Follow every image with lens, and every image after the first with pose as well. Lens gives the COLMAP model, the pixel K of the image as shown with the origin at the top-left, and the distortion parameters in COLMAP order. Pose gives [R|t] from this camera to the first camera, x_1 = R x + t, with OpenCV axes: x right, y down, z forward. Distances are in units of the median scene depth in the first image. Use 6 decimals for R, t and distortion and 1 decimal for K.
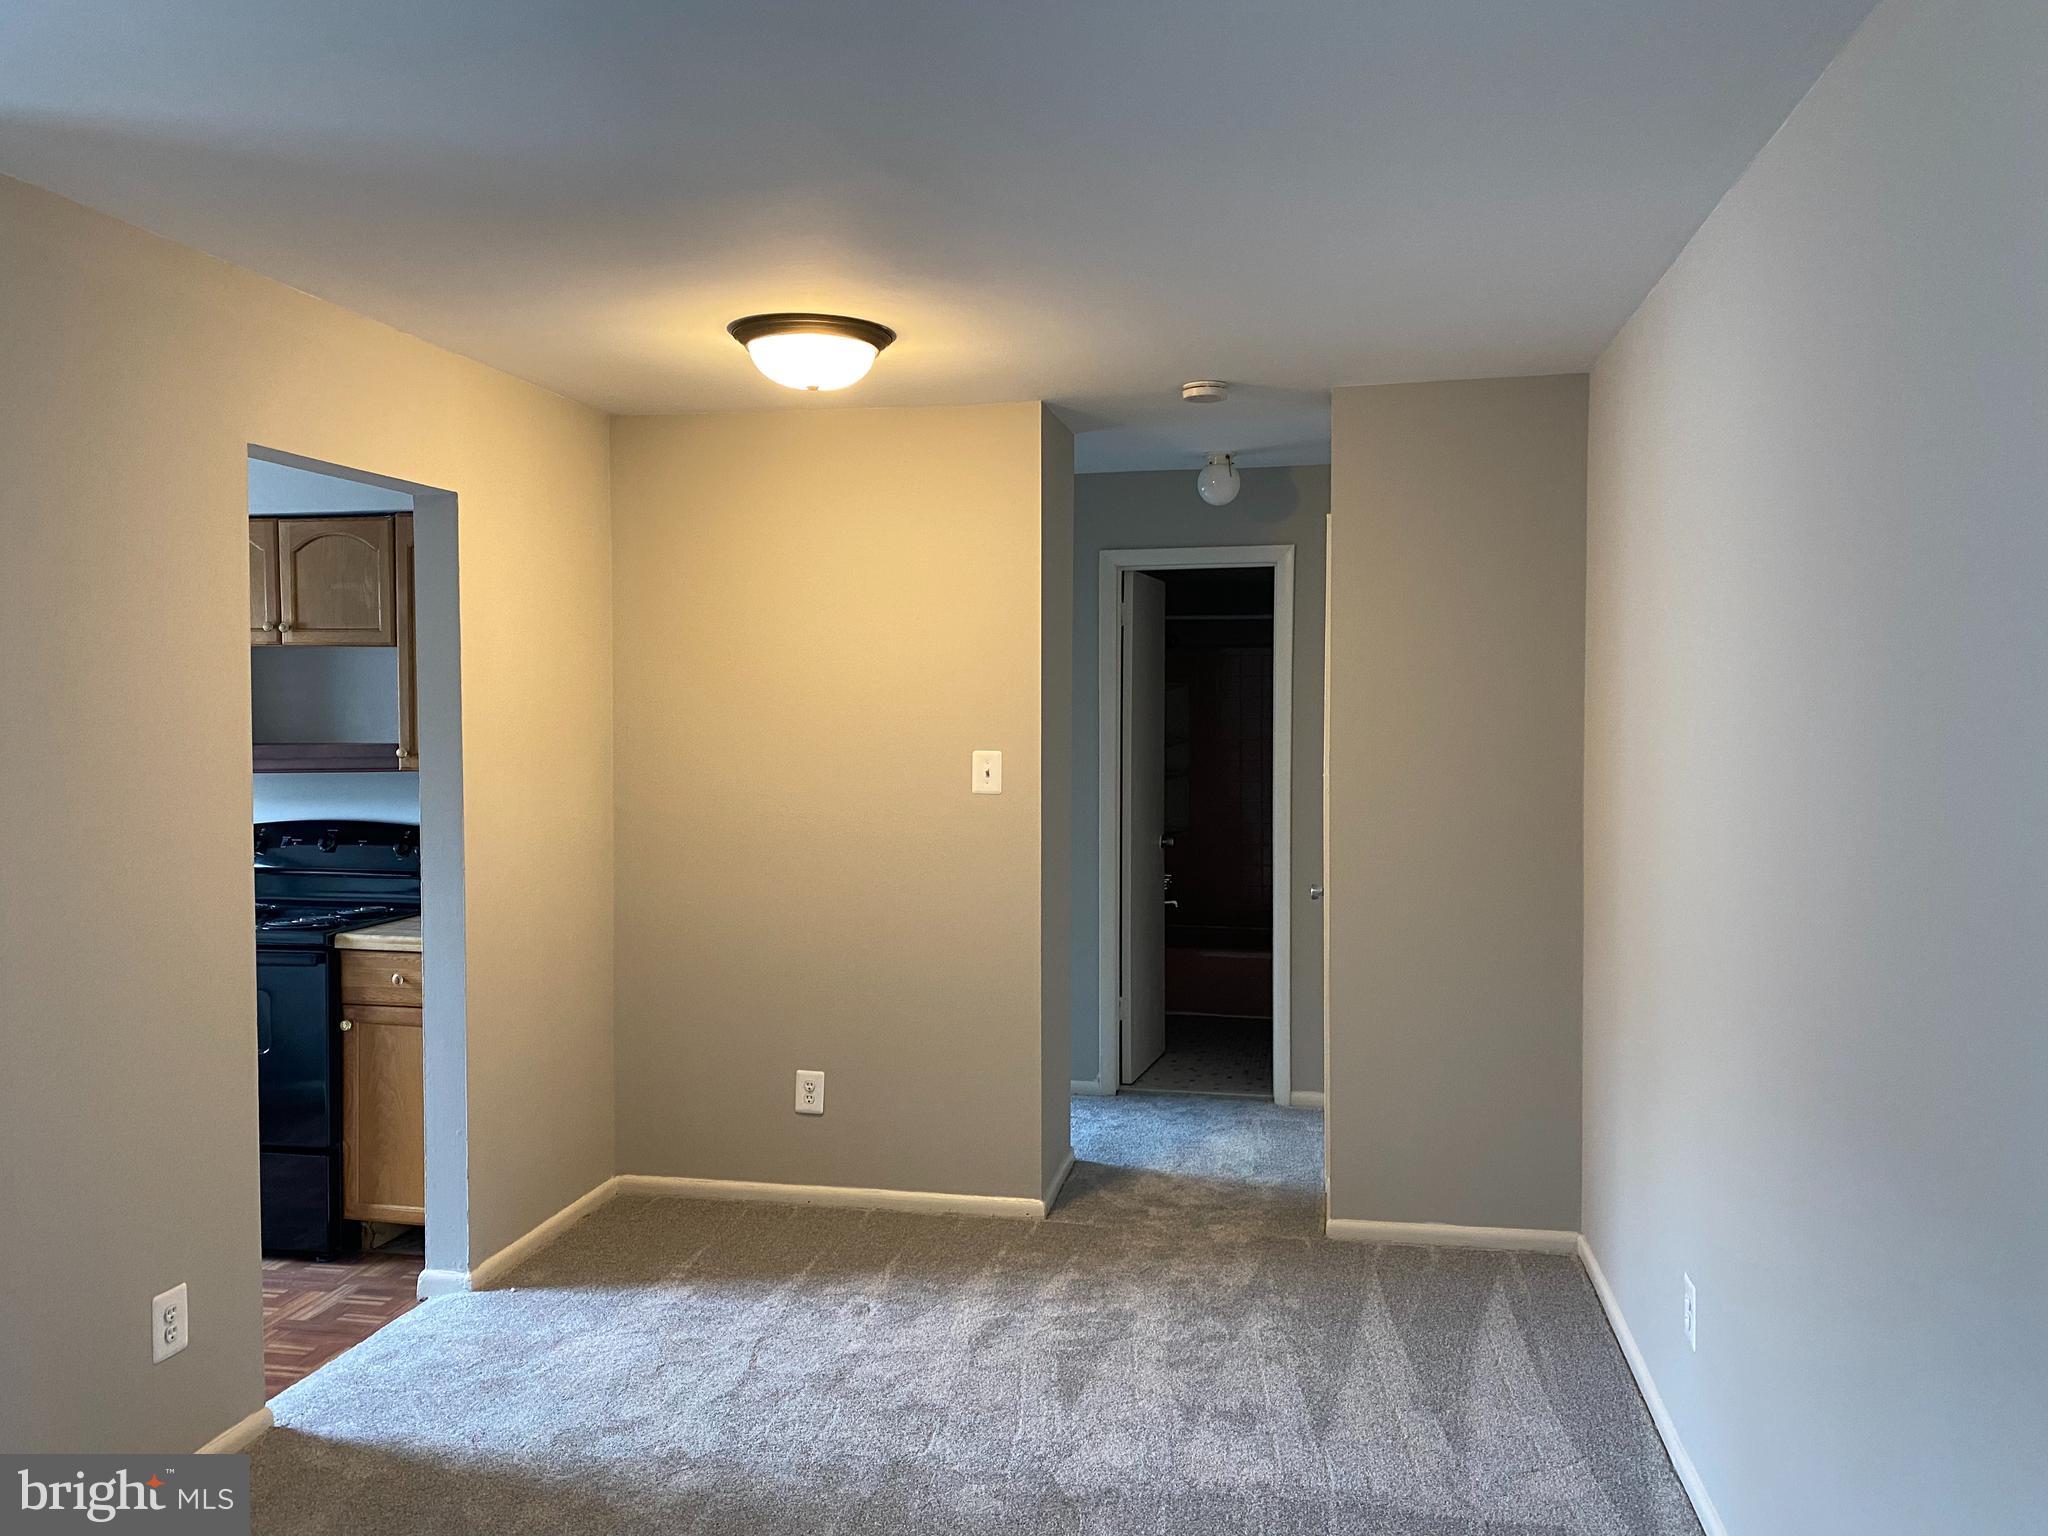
lens RADIAL K [[1553.9, 0, 1006.9], [0, 1553.9, 763.6], [0, 0, 1]] dist [0.031945, -0.042113]
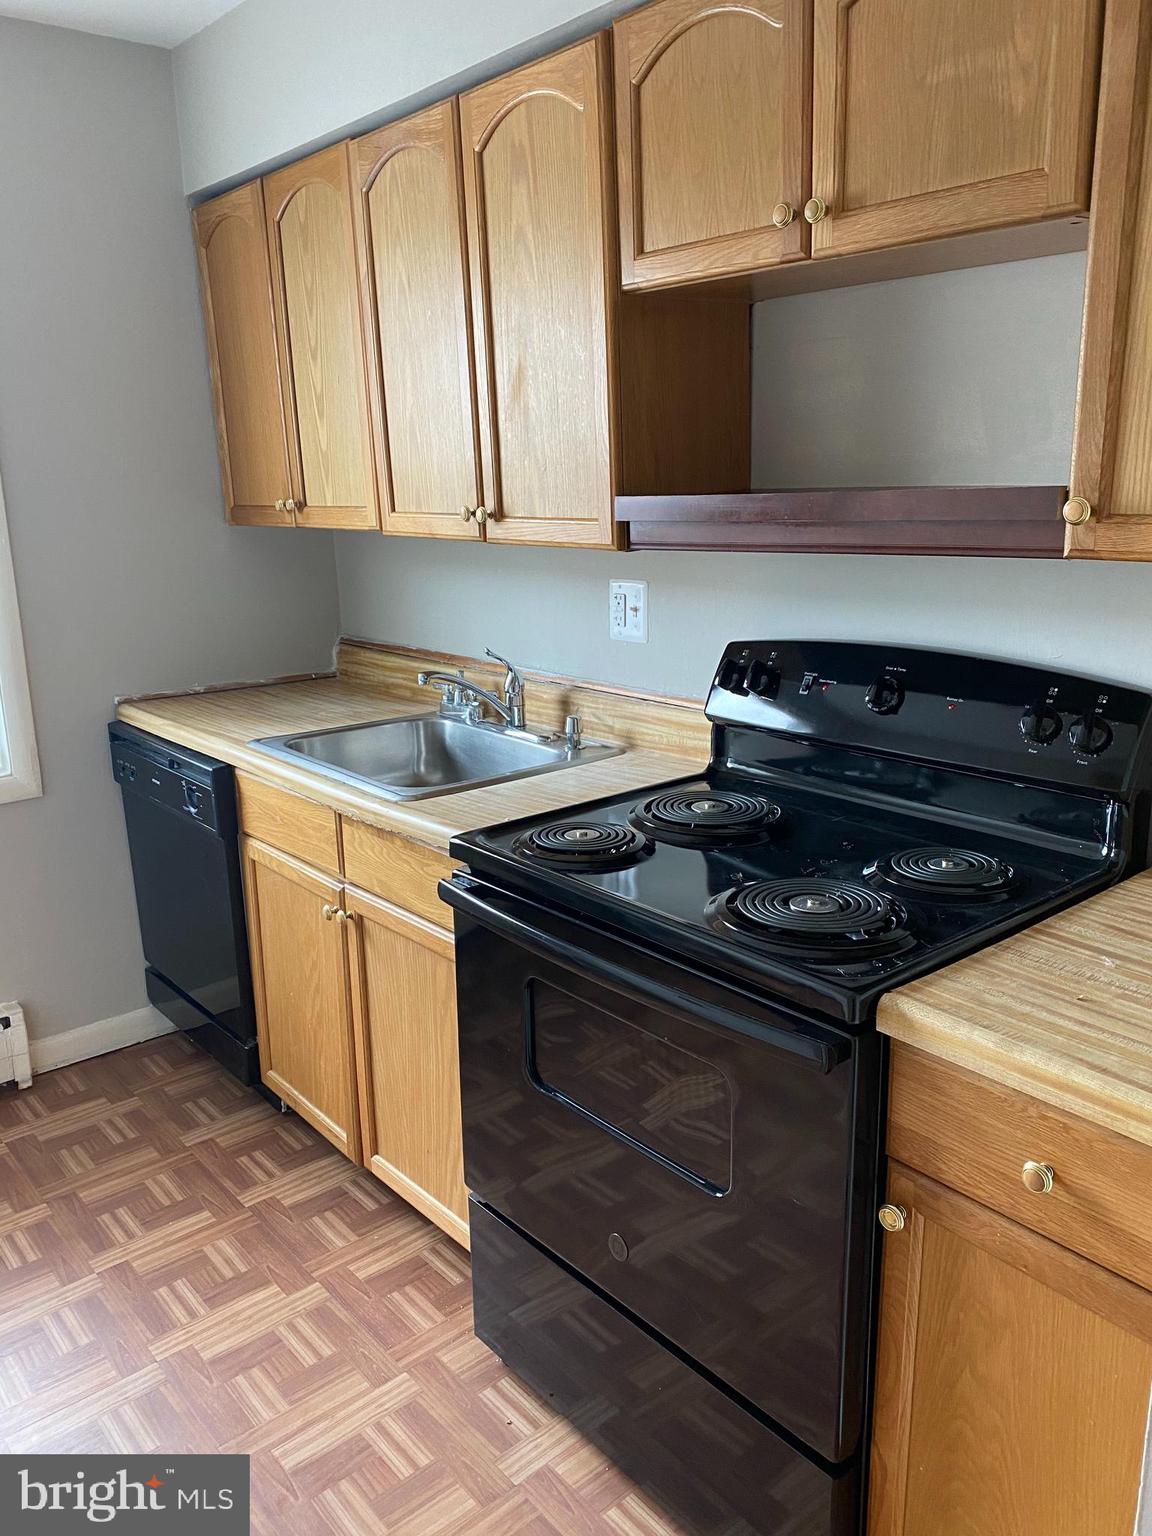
lens RADIAL K [[1165.4, 0, 583.5], [0, 1165.4, 776.1], [0, 0, 1]] dist [0.031945, -0.042113]
pose [[0.778104, 0.138859, -0.612595, -0.322086], [0.002983, 0.974431, 0.224666, -0.008831], [0.628128, -0.176642, 0.757794, 0.755236]]
